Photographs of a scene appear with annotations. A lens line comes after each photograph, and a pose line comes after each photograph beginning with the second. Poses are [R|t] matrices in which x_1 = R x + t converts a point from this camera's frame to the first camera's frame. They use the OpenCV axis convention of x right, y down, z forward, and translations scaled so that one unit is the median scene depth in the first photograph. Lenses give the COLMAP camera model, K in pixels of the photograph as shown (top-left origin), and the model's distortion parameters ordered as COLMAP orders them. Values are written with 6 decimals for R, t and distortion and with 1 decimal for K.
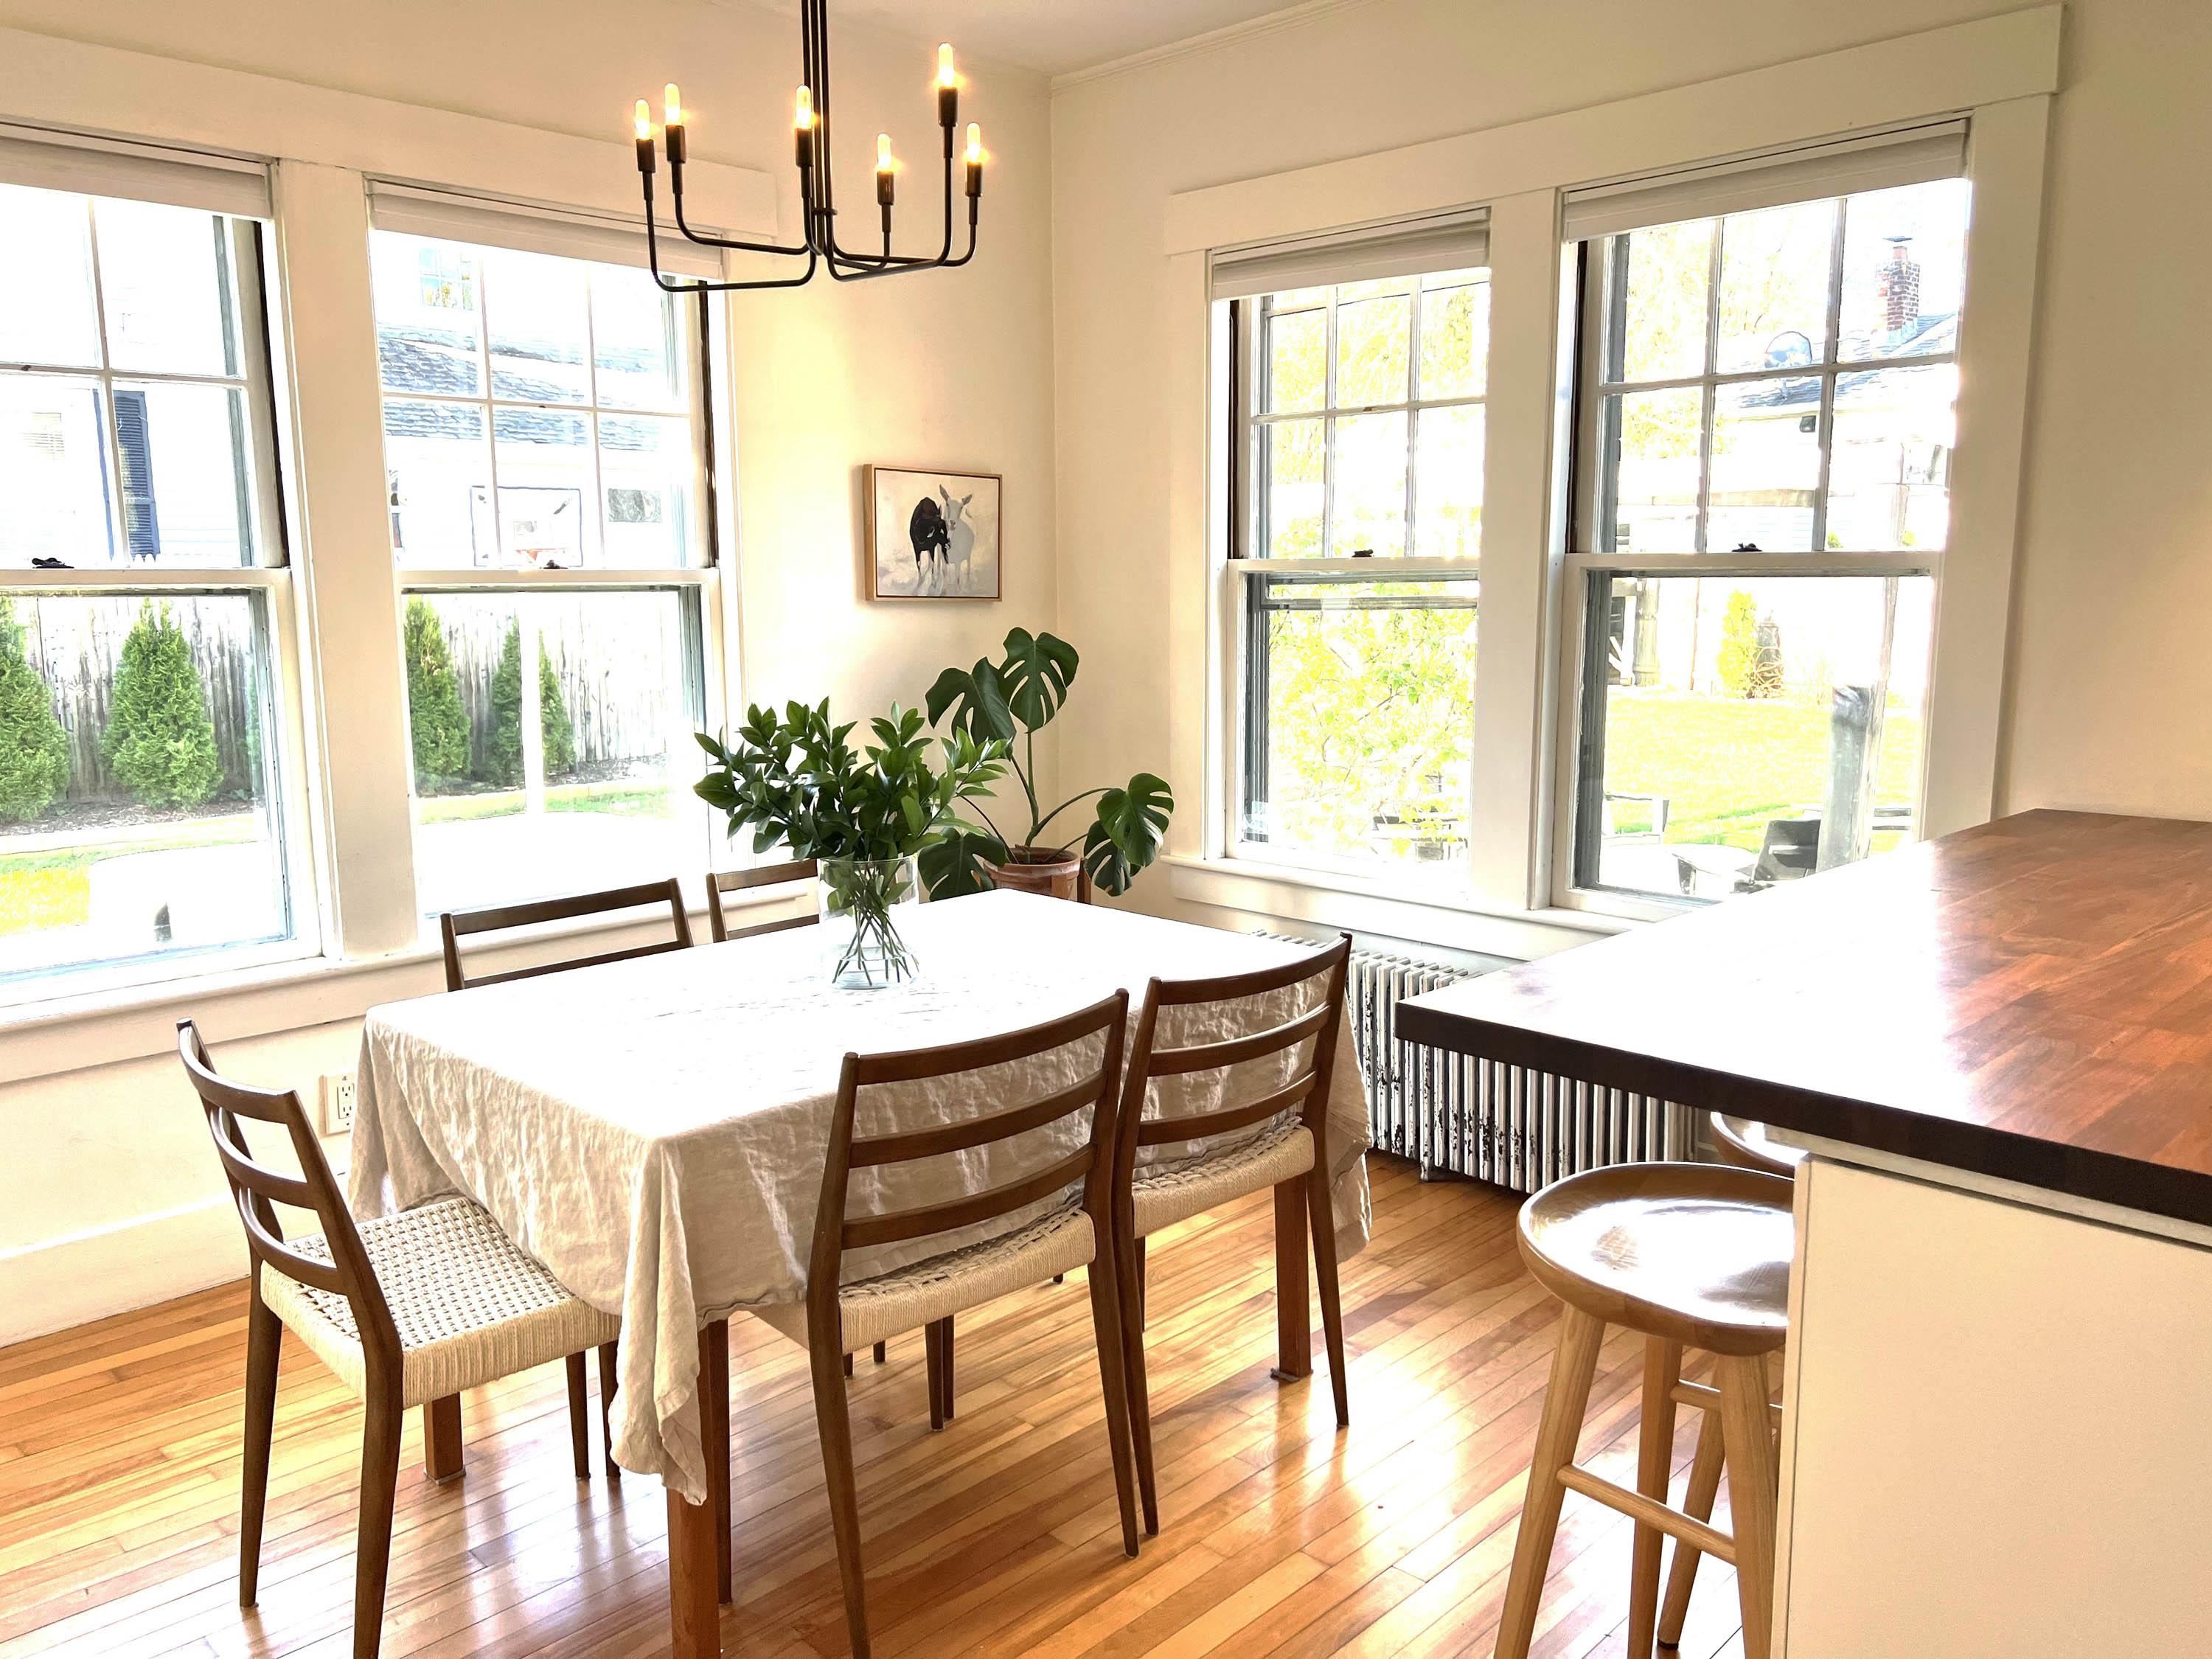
lens RADIAL K [[1652.8, 0, 1112.8], [0, 1652.8, 833.1], [0, 0, 1]] dist [0.060187, -0.065693]
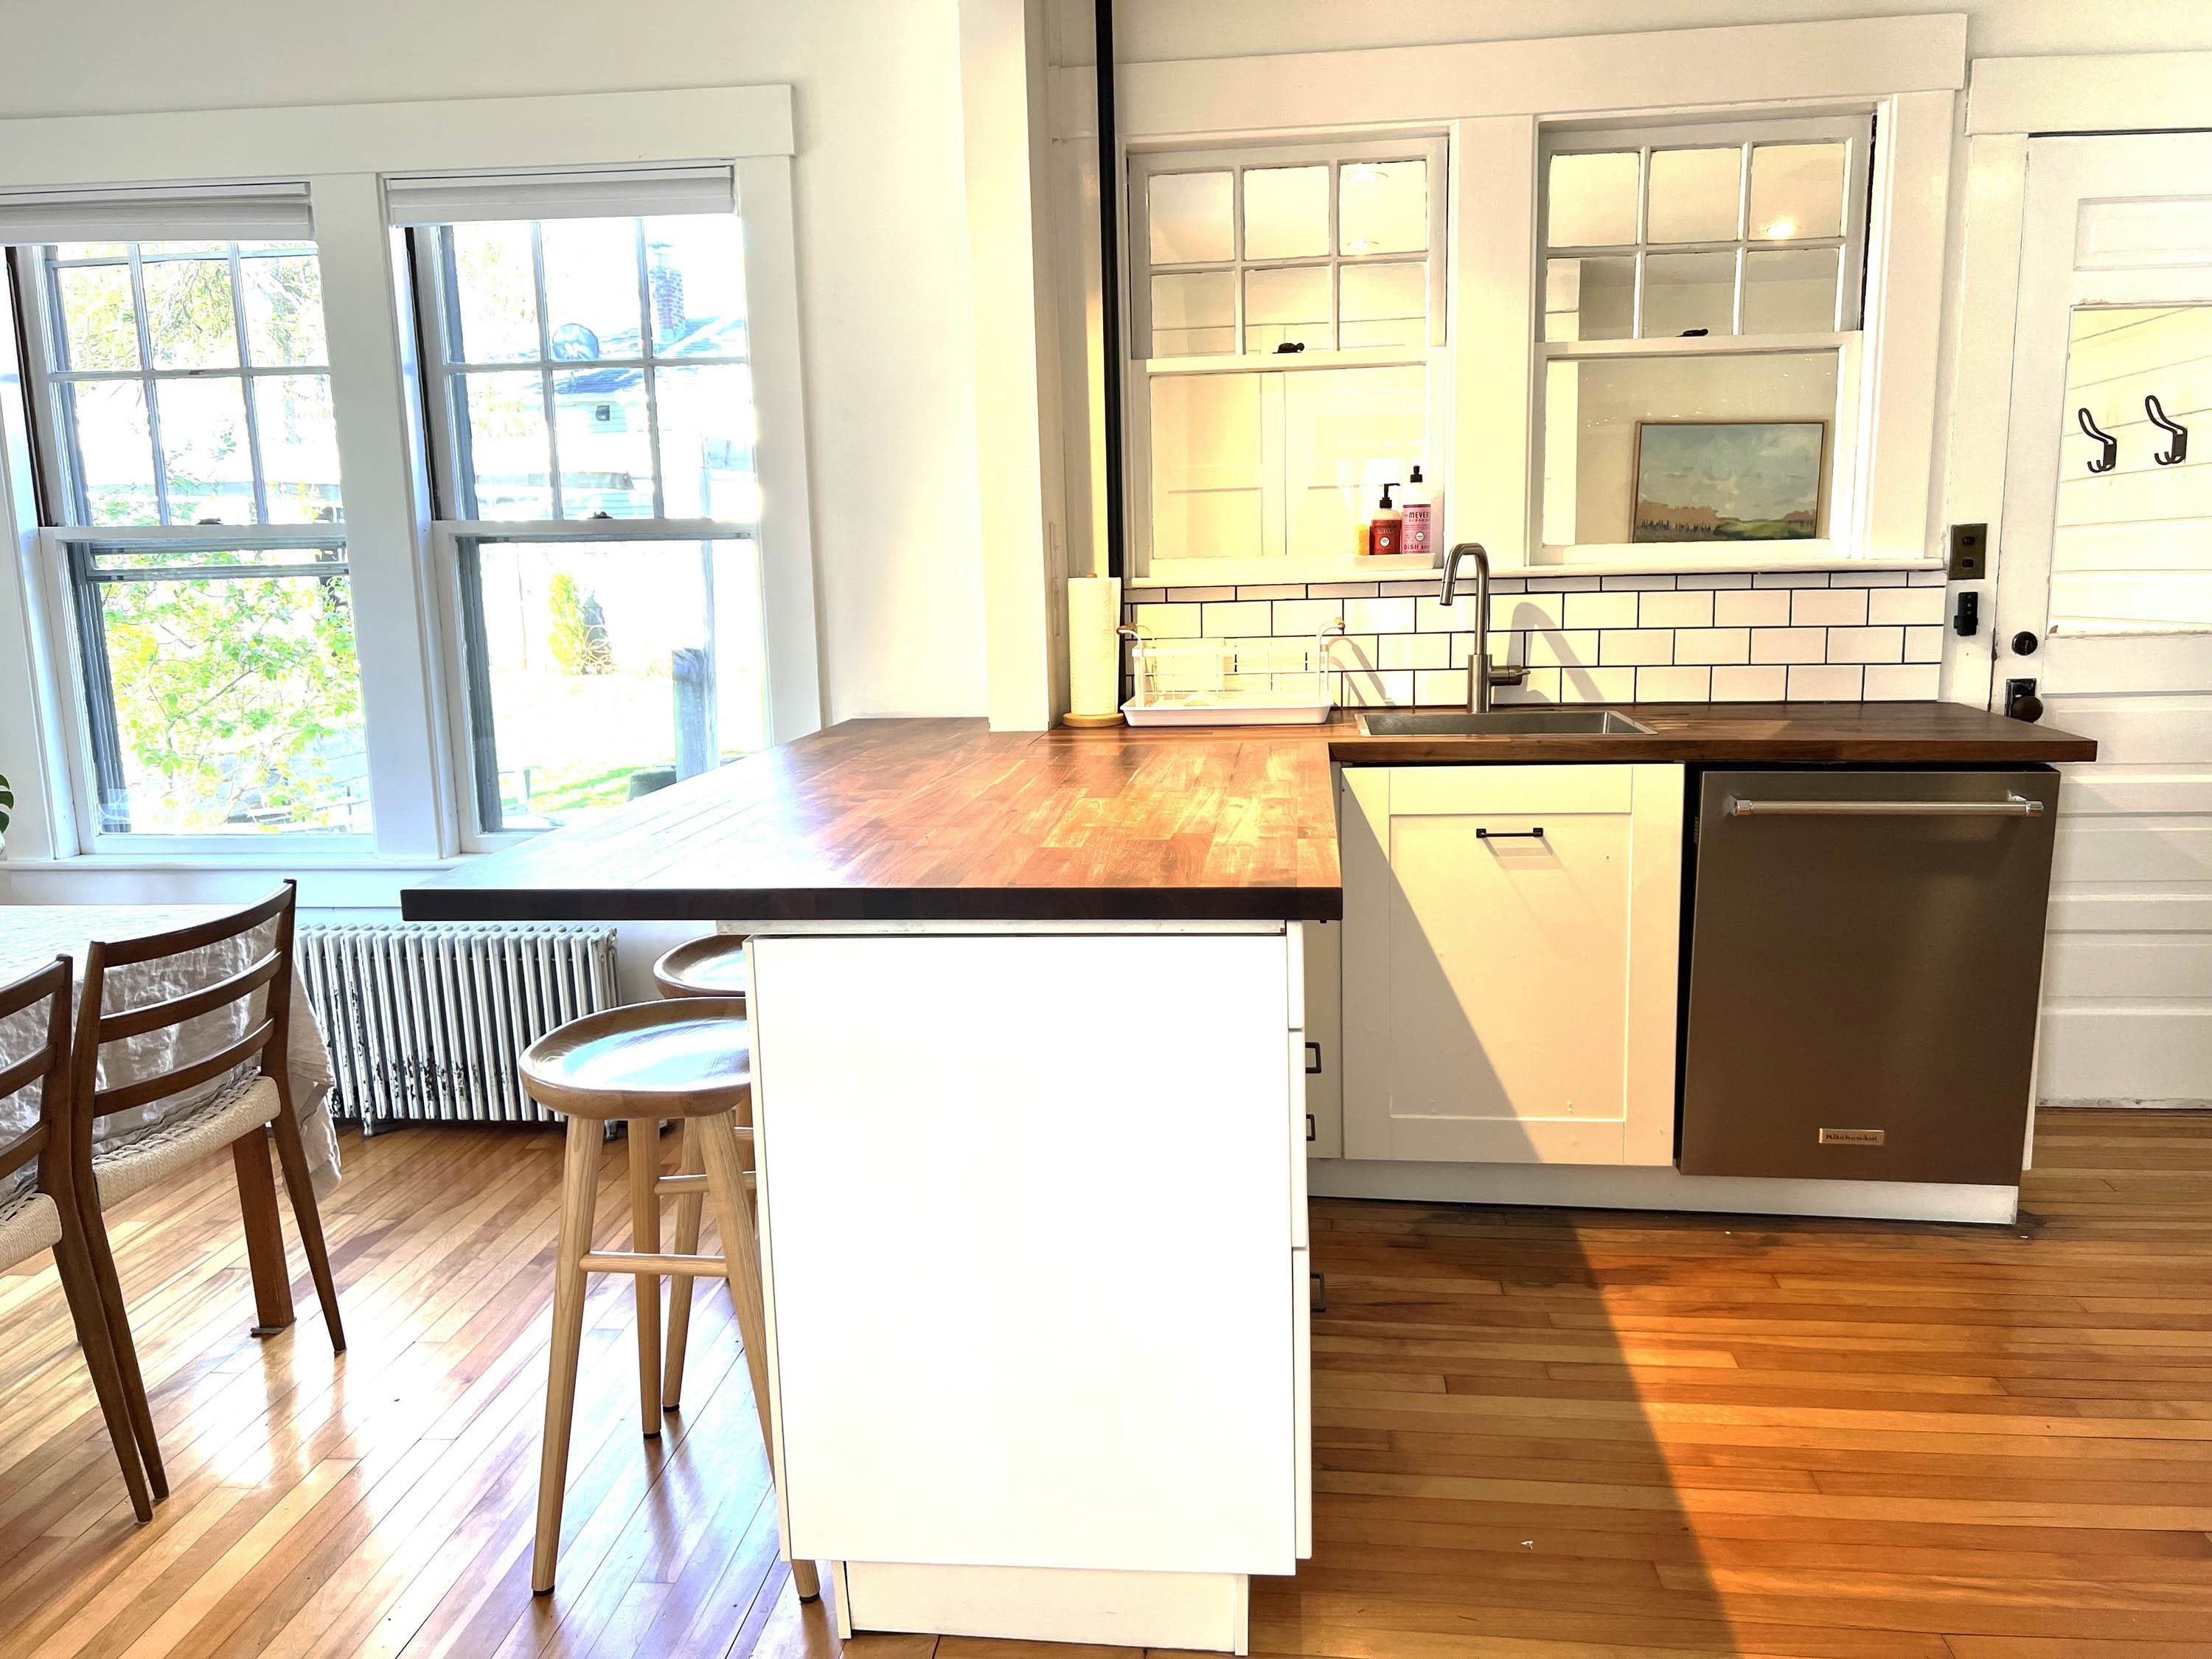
lens RADIAL K [[1652.8, 0, 1126.2], [0, 1652.8, 818.3], [0, 0, 1]] dist [0.060187, -0.065693]
pose [[0.774162, -0.113581, 0.622714, -0.080079], [0.113507, 0.992733, 0.039959, 0.032162], [-0.622728, 0.039747, 0.781428, -0.115541]]
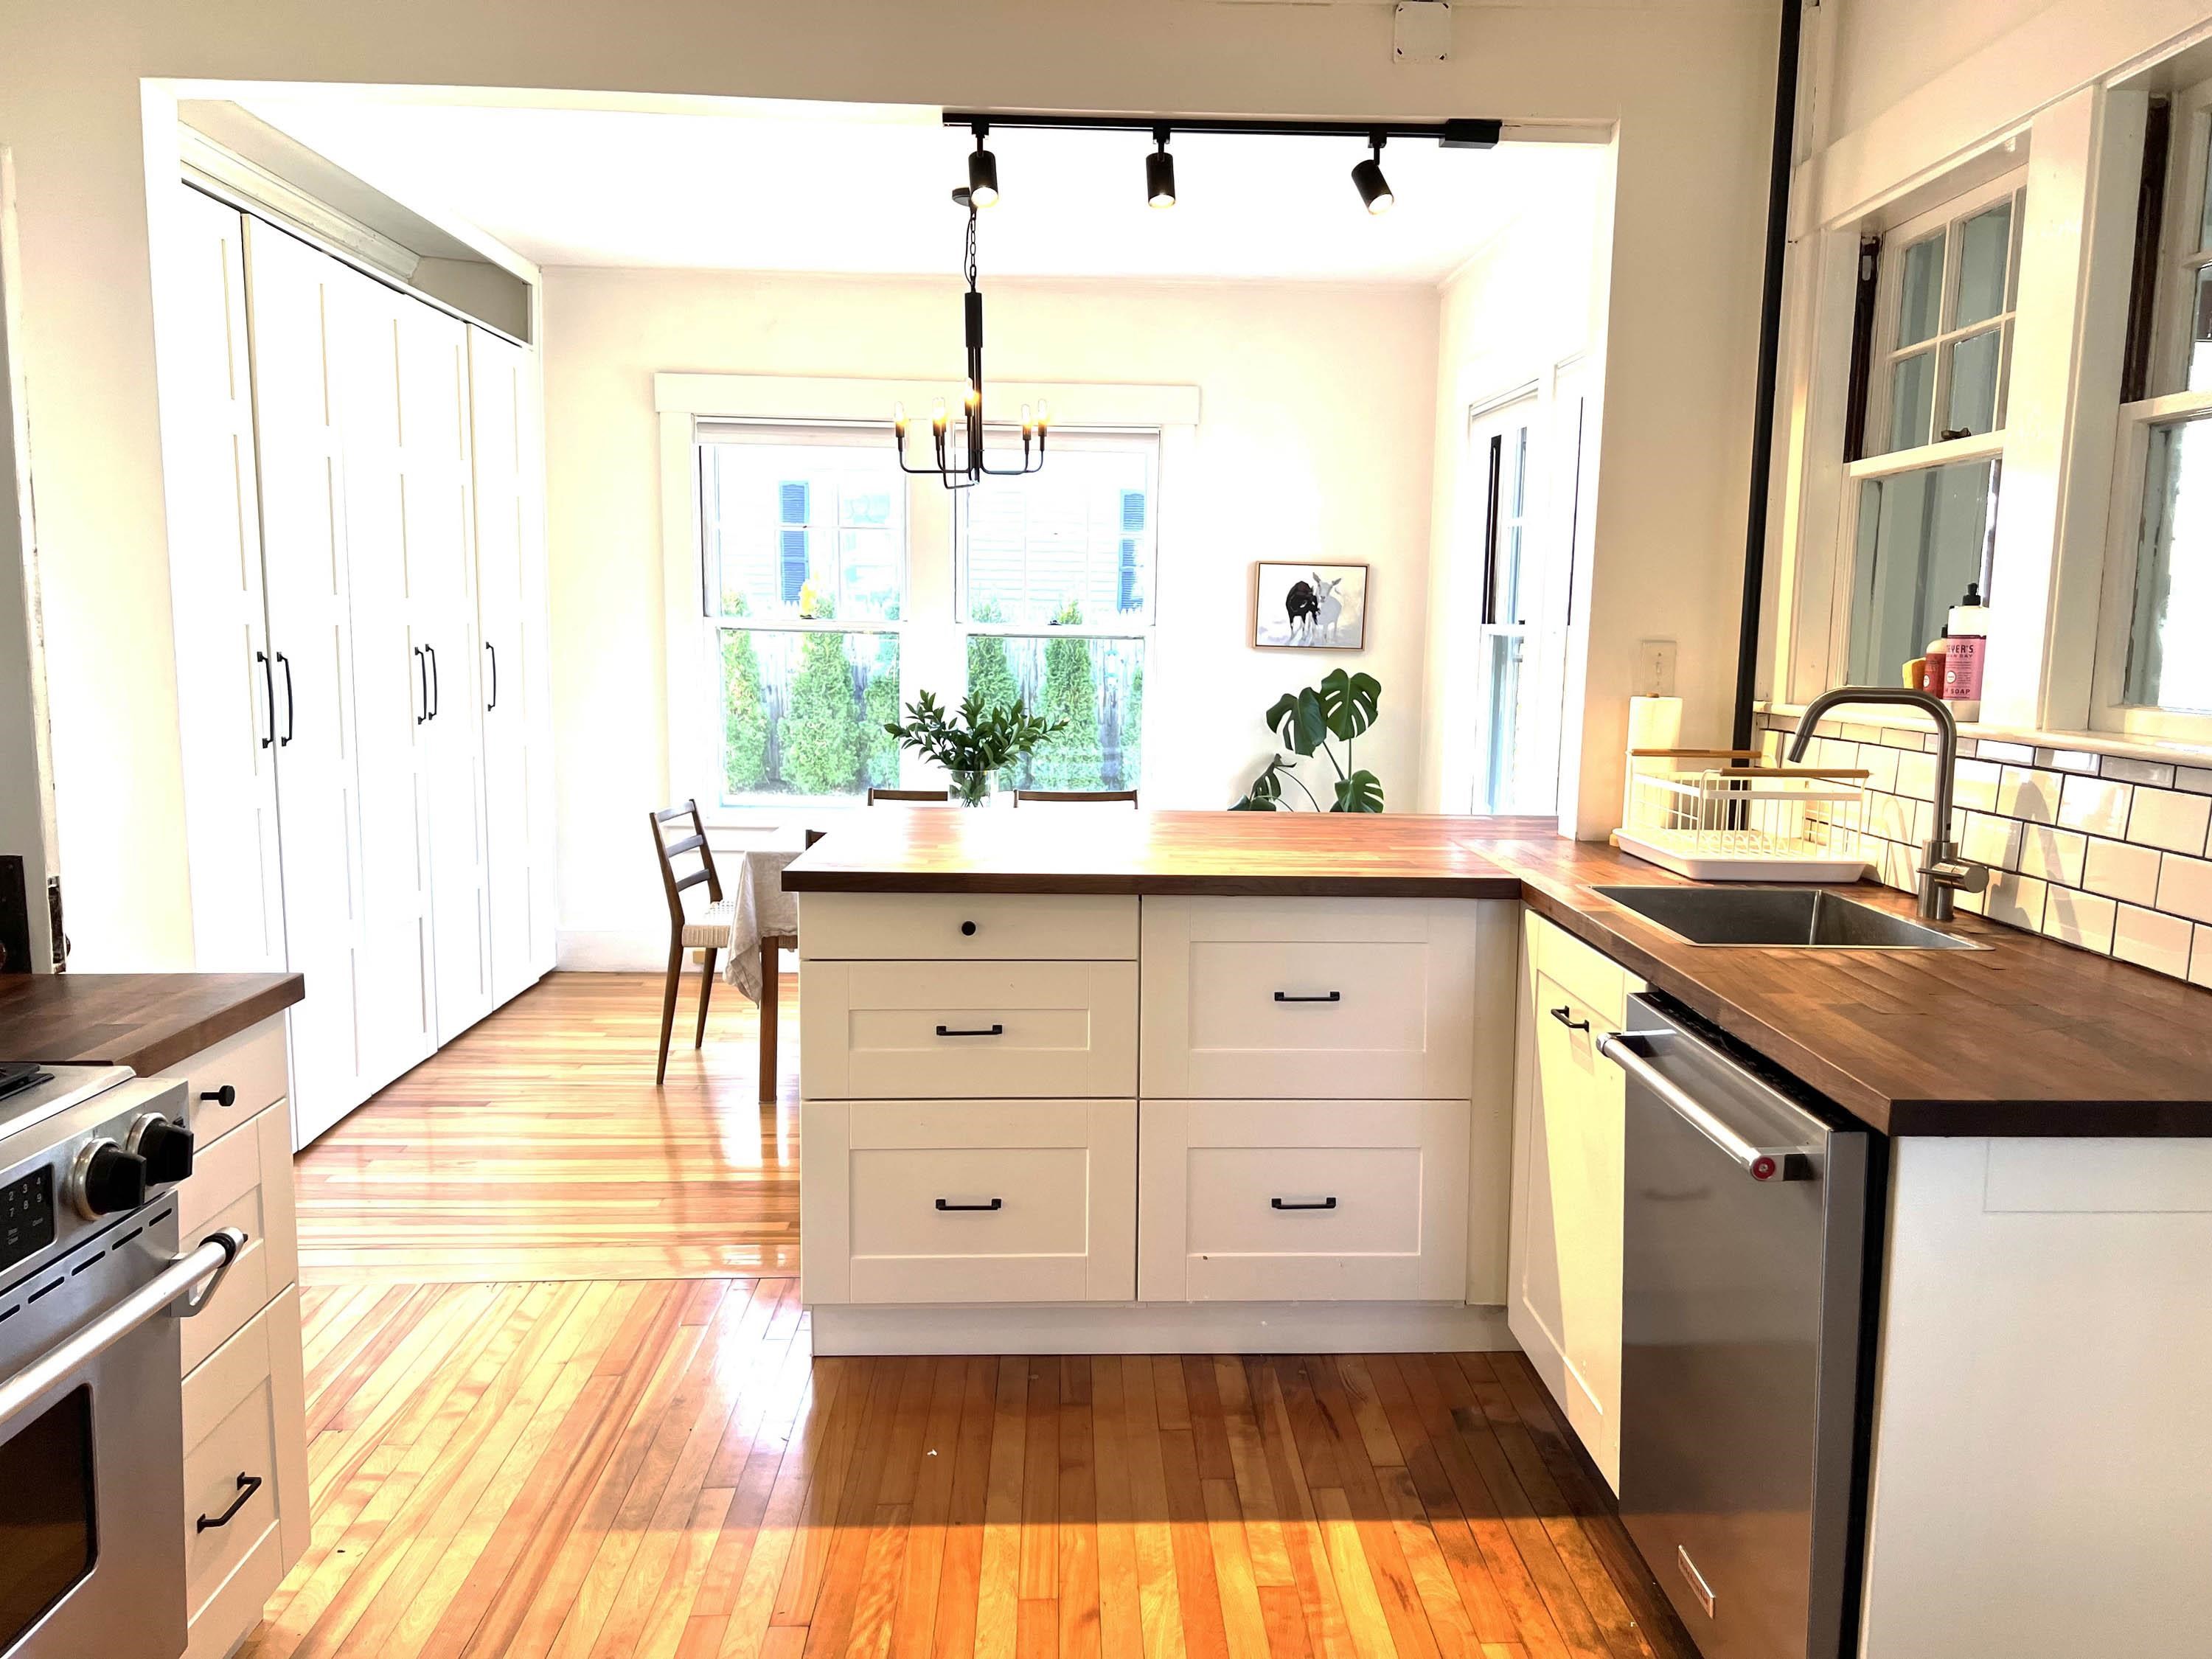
lens RADIAL K [[1652.8, 0, 1114.8], [0, 1652.8, 831.6], [0, 0, 1]] dist [0.060187, -0.065693]
pose [[0.729827, 0.102197, -0.675950, 1.060277], [-0.124124, 0.992138, 0.015984, 0.026845], [0.672270, 0.072236, 0.736774, -0.271125]]
